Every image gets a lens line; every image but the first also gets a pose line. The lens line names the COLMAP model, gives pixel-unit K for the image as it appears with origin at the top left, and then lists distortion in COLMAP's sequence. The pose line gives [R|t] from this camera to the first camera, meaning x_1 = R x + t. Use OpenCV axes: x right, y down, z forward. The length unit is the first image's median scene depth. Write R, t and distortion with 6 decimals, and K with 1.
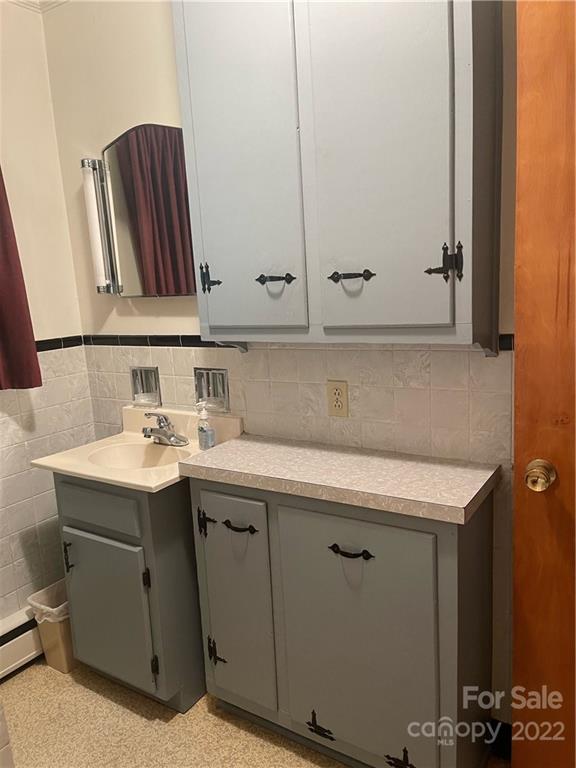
lens RADIAL K [[580.1, 0, 285.2], [0, 580.1, 386.8], [0, 0, 1]] dist [0.036445, -0.015353]
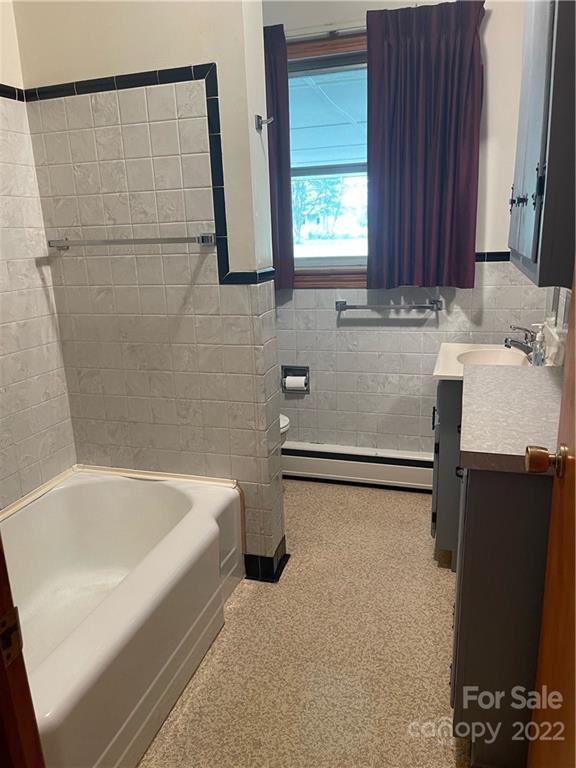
lens RADIAL K [[580.1, 0, 286.5], [0, 580.1, 385.1], [0, 0, 1]] dist [0.036445, -0.015353]
pose [[0.303775, 0.295179, -0.905864, 0.740507], [-0.154160, 0.953495, 0.259003, -0.074796], [0.940189, 0.060969, 0.335152, 0.262036]]
